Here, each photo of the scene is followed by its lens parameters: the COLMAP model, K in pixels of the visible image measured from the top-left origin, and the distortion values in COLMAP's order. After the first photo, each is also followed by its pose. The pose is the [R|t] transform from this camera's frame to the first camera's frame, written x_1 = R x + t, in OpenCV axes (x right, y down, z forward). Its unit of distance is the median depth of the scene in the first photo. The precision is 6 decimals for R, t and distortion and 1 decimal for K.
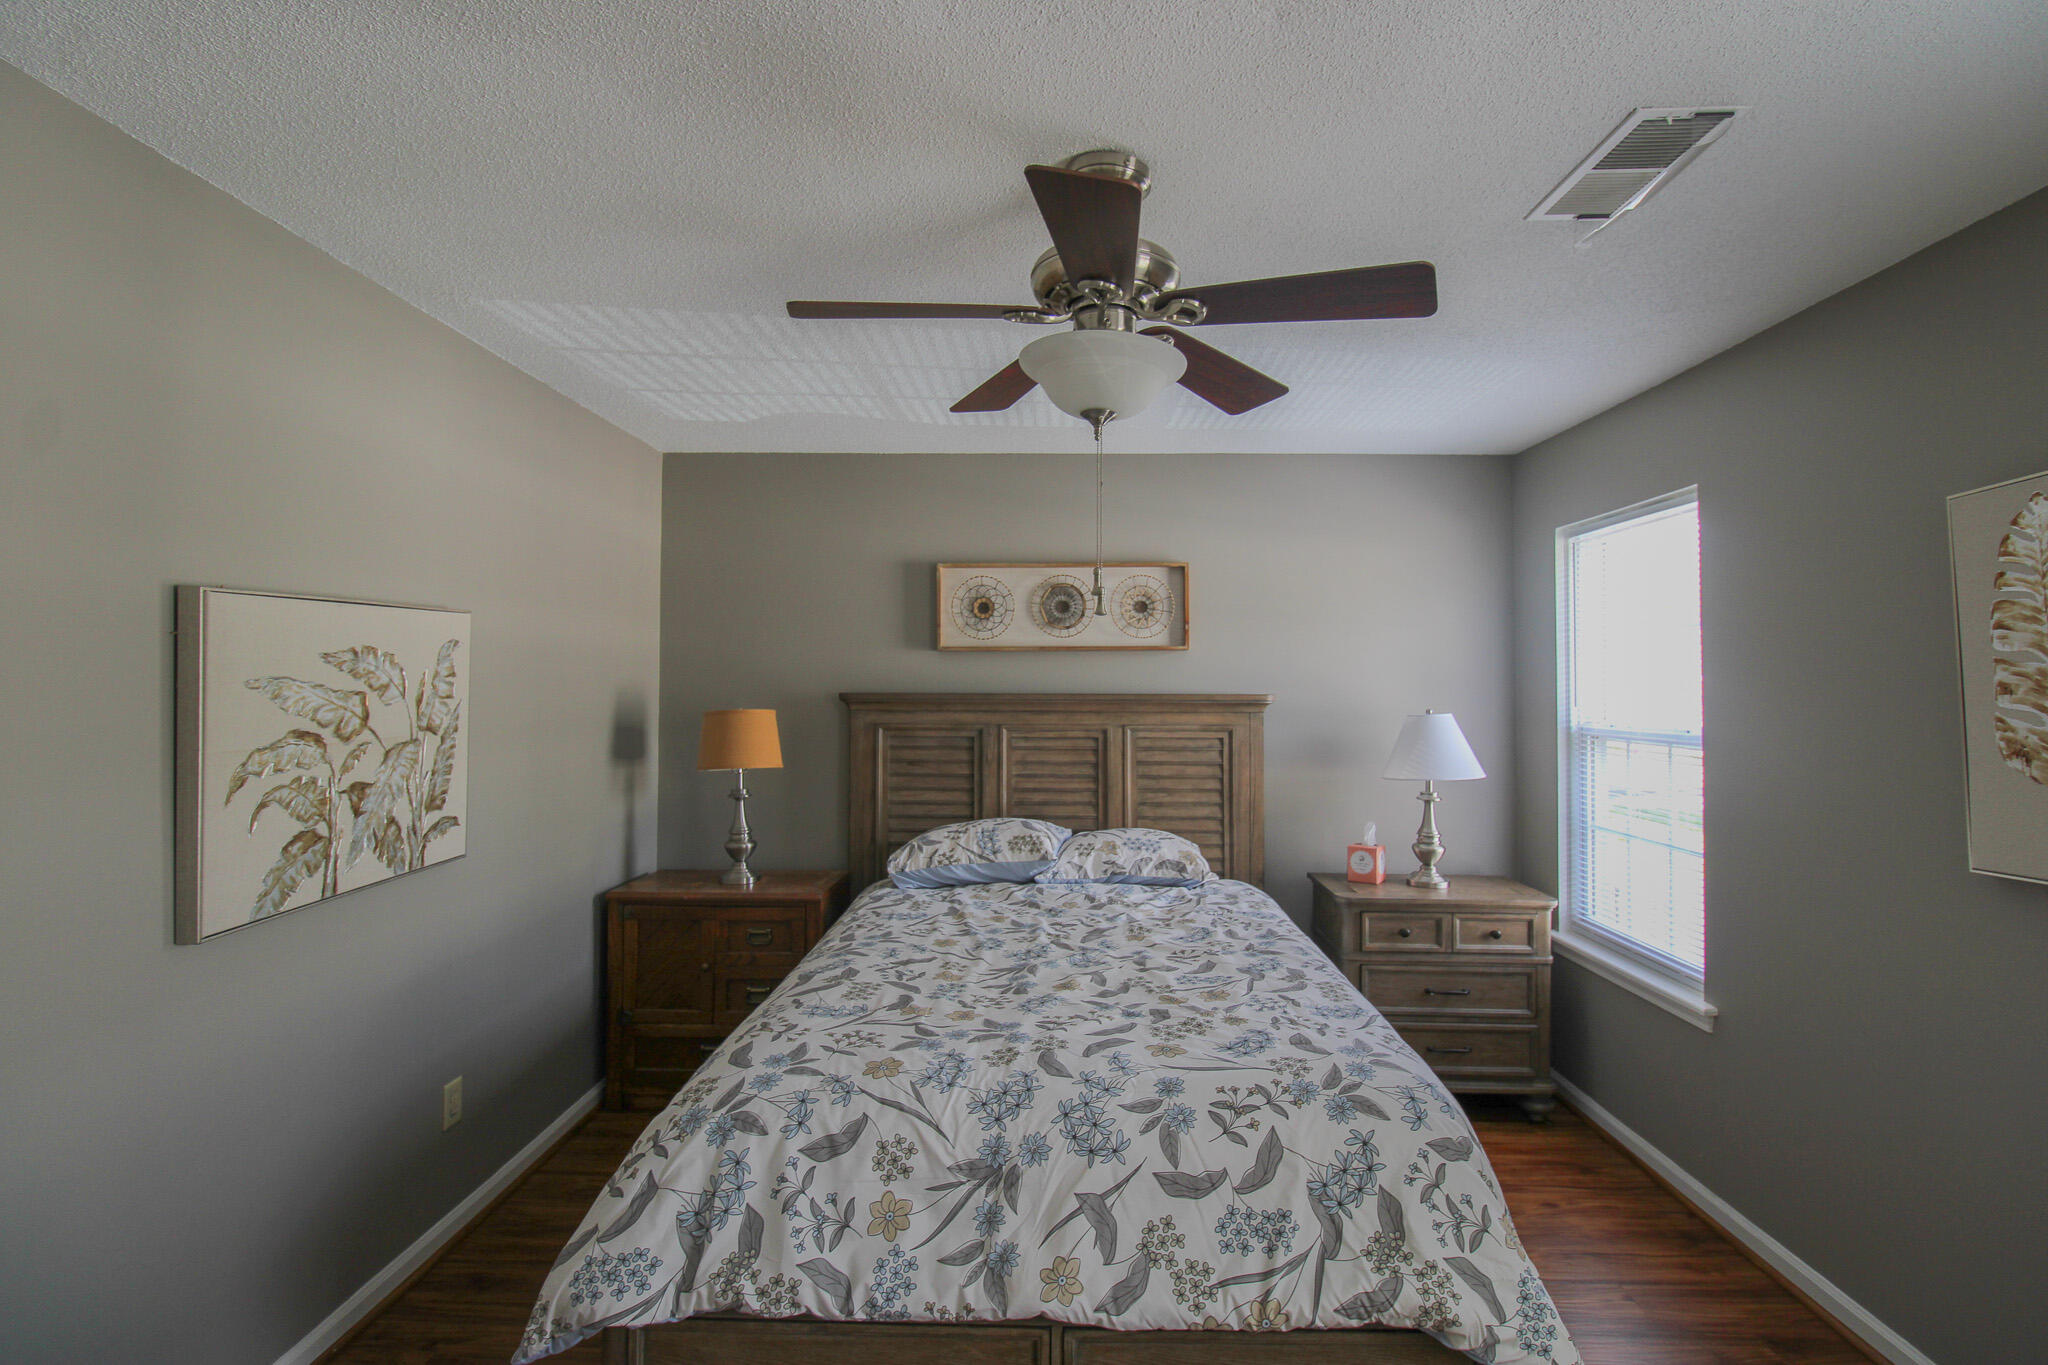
lens RADIAL K [[938.5, 0, 1094.7], [0, 938.5, 696.9], [0, 0, 1]] dist [-0.010295, -0.004515]
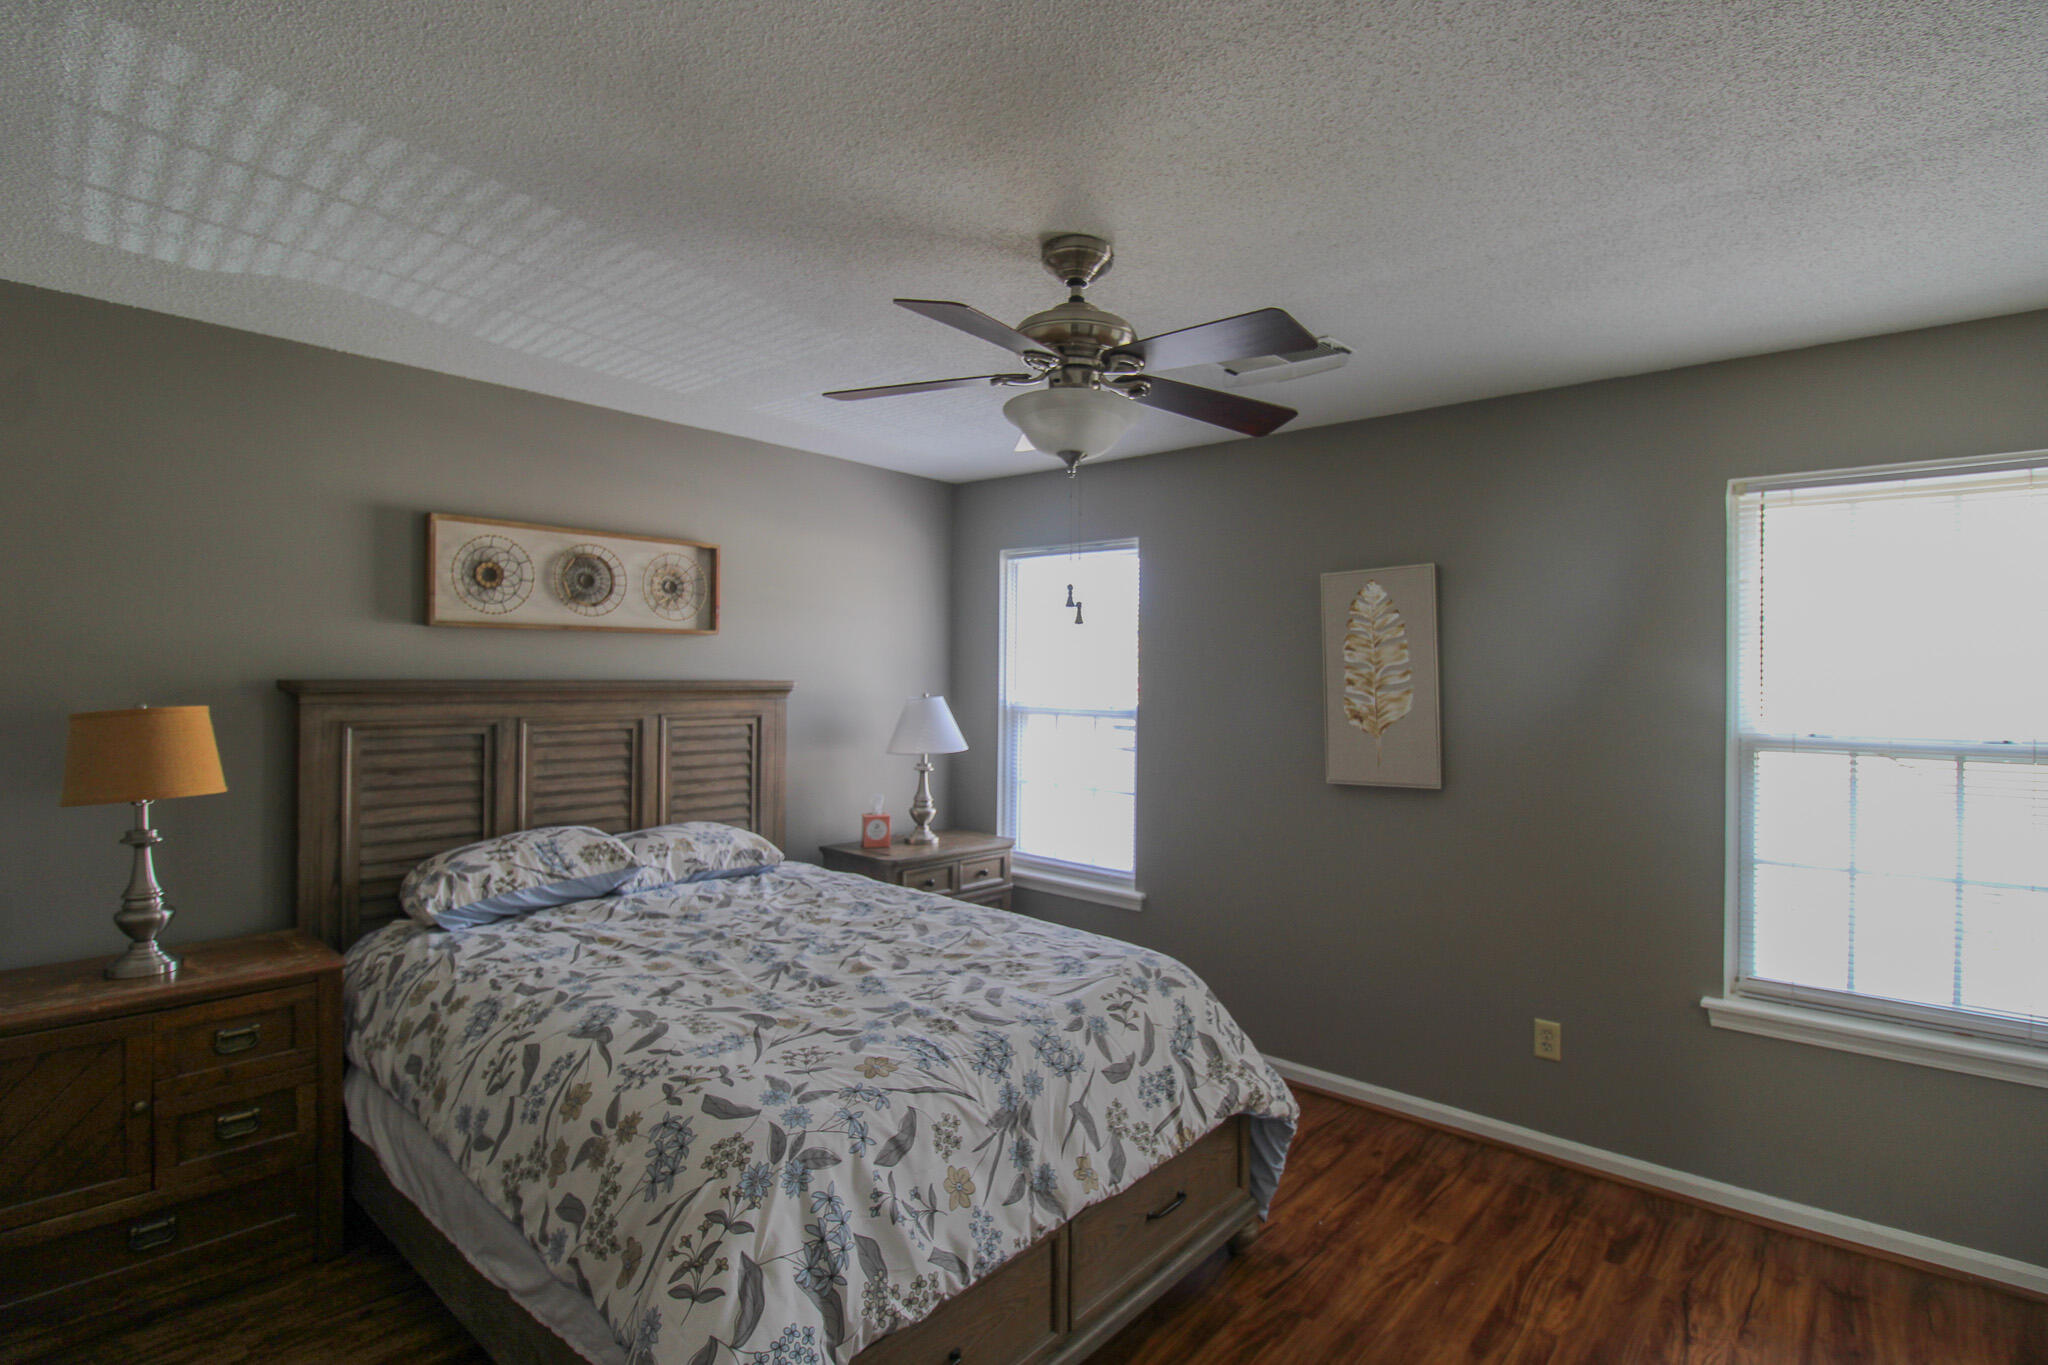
lens RADIAL K [[938.5, 0, 1039.8], [0, 938.5, 701.0], [0, 0, 1]] dist [-0.010295, -0.004515]
pose [[0.663152, -0.018202, 0.748264, -0.620632], [-0.004411, 0.999592, 0.028225, -0.015889], [-0.748472, -0.022018, 0.662801, 0.159444]]
